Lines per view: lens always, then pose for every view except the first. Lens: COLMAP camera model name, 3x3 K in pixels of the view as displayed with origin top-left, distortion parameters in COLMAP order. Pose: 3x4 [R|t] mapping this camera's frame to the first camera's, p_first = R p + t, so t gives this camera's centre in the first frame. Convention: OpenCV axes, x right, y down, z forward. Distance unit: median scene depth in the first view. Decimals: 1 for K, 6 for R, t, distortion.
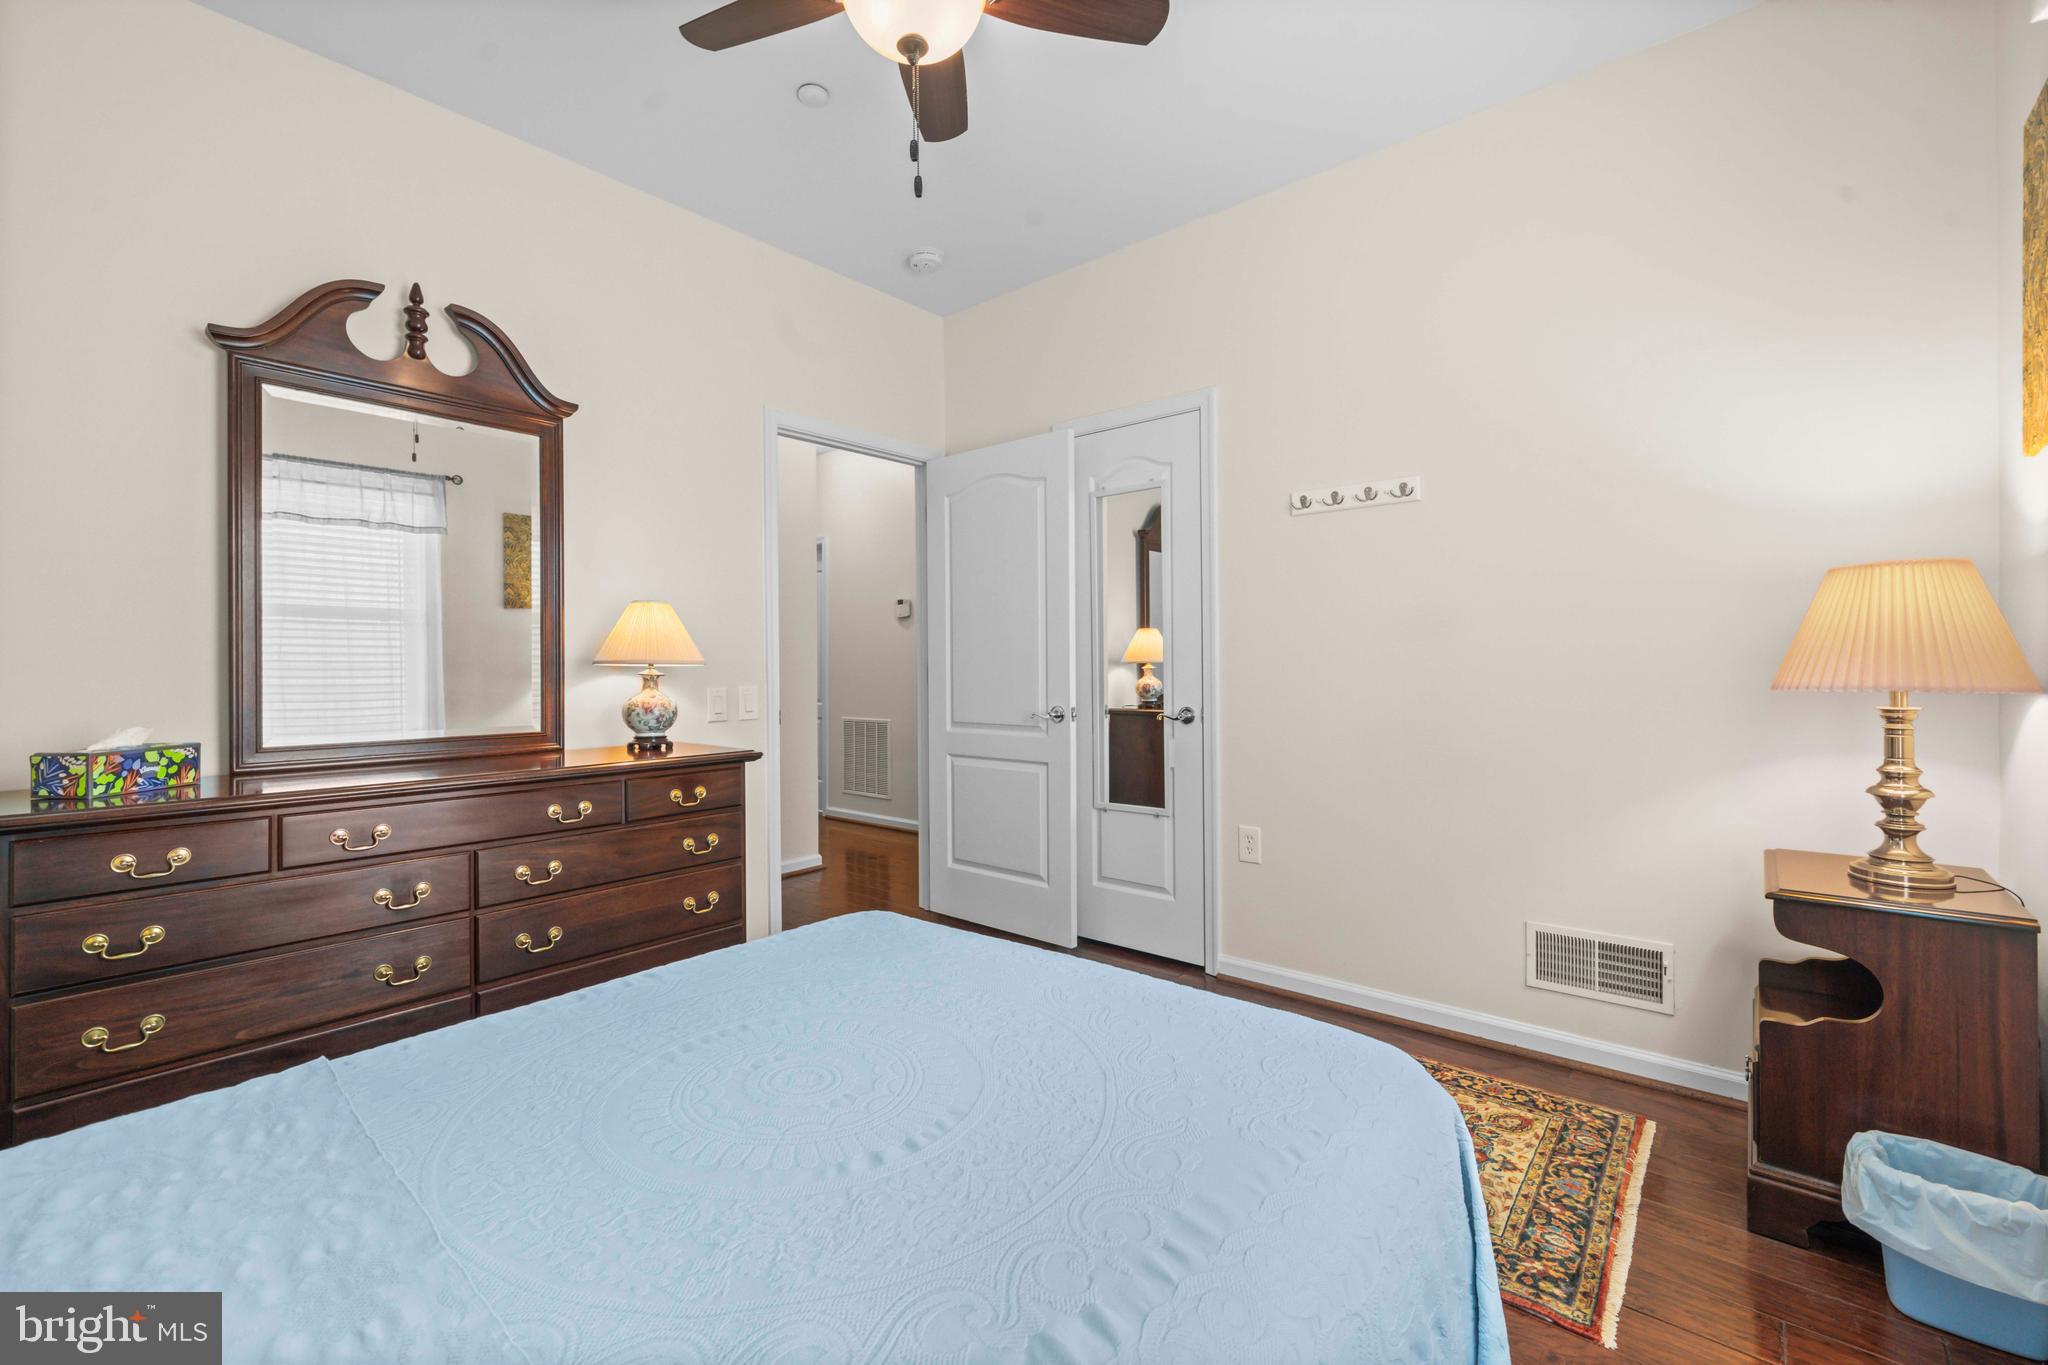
lens RADIAL K [[841.5, 0, 1024.0], [0, 841.5, 682.5], [0, 0, 1]] dist [-0.000100, -0.000017]
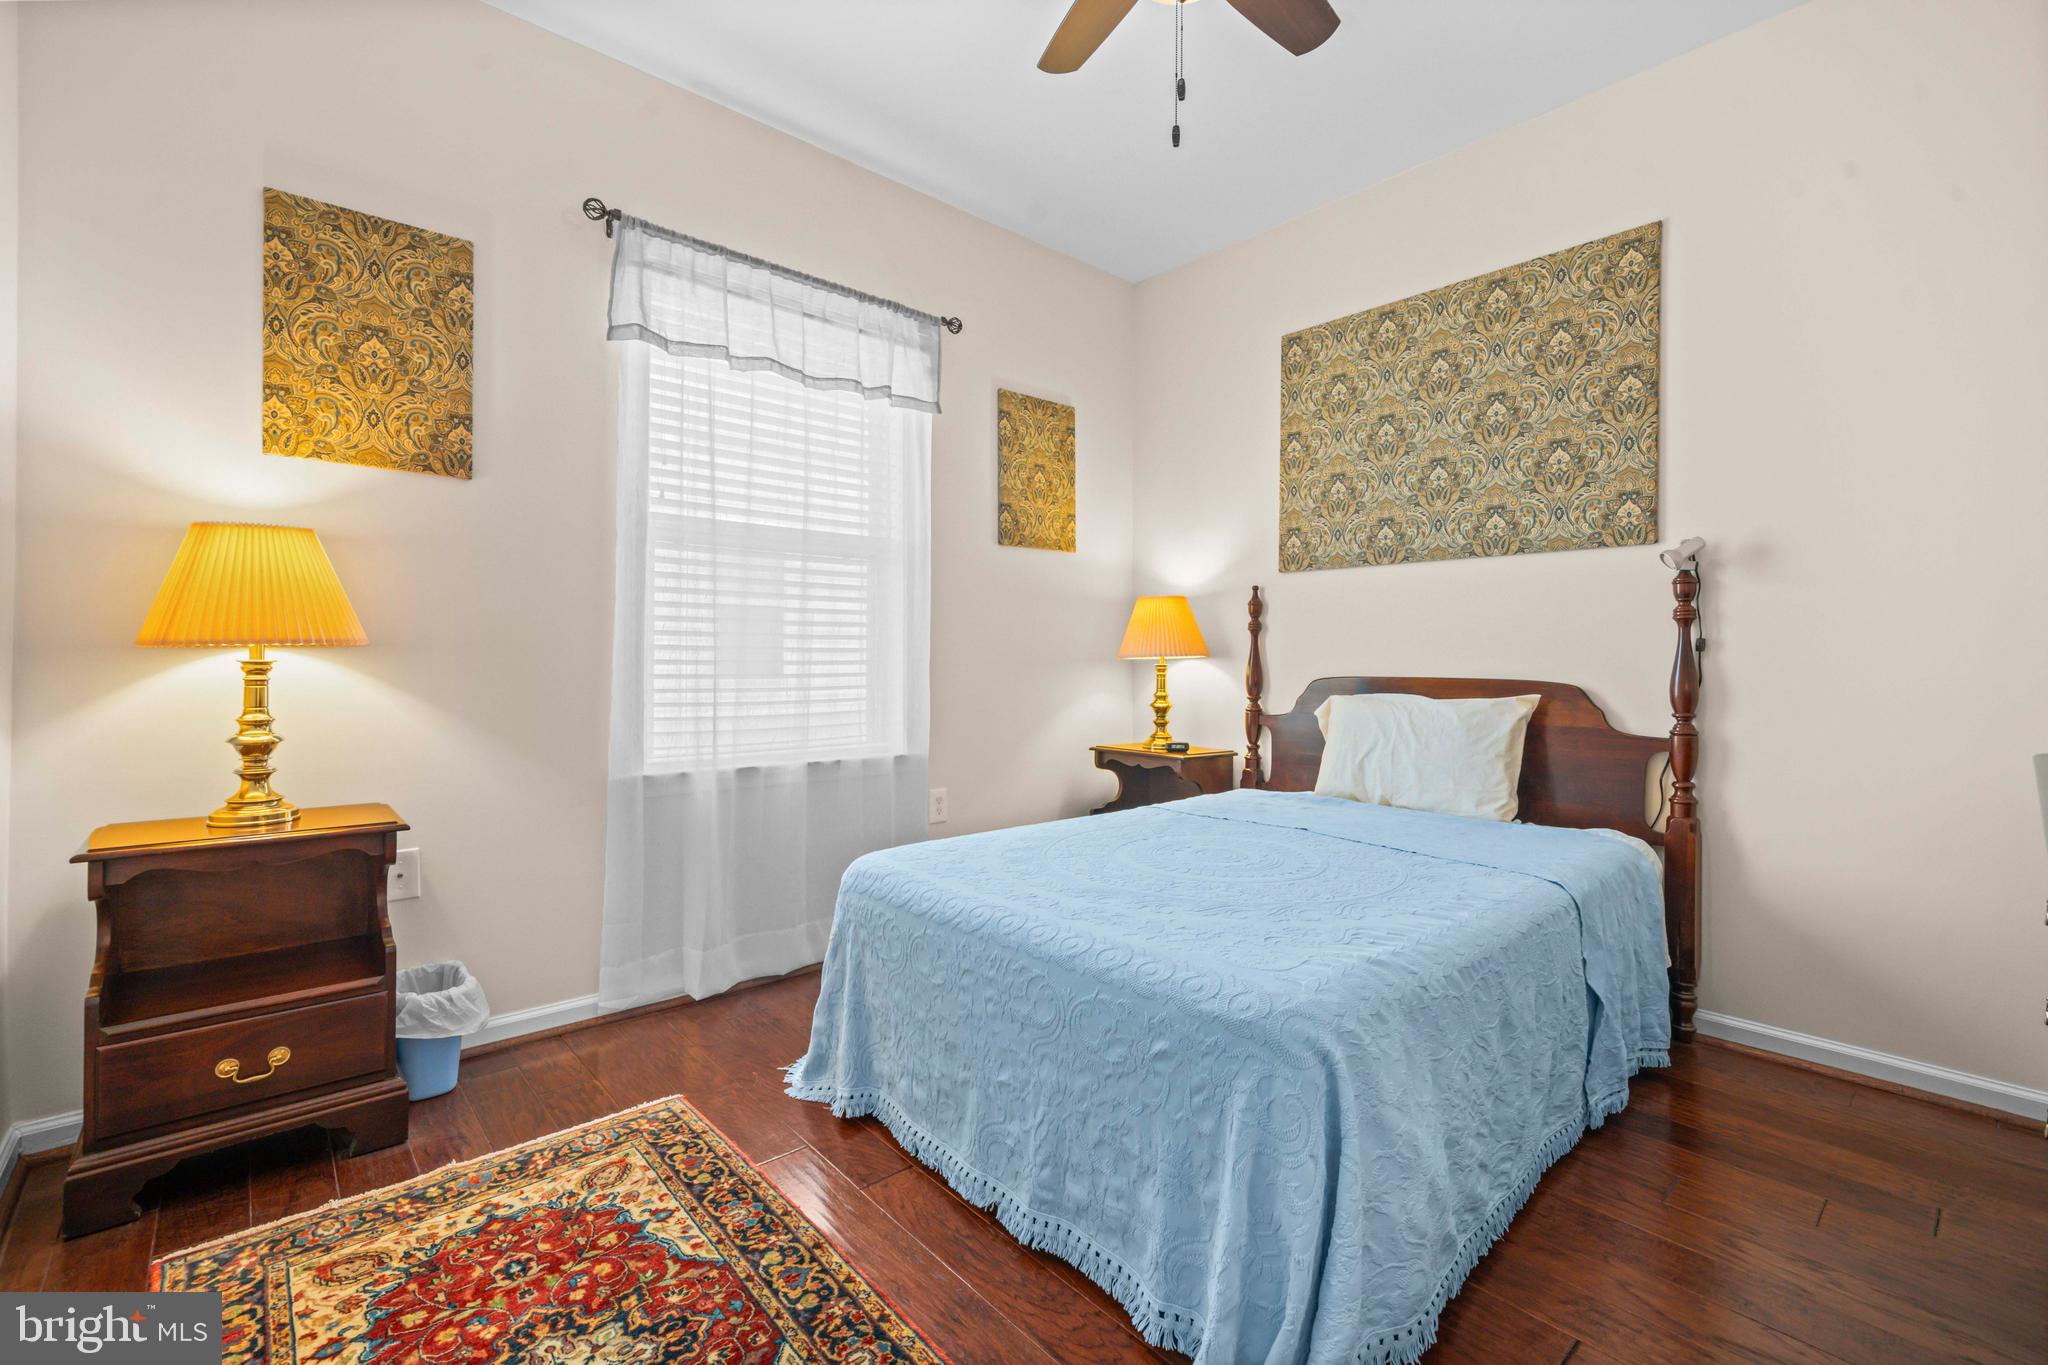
lens RADIAL K [[881.5, 0, 1021.5], [0, 881.5, 655.3], [0, 0, 1]] dist [0.000517, 0.000153]
pose [[-0.990782, 0.007644, 0.135250, -0.073832], [0.007920, 0.999968, 0.001499, 0.032470], [-0.135234, 0.002556, -0.990810, 1.930099]]
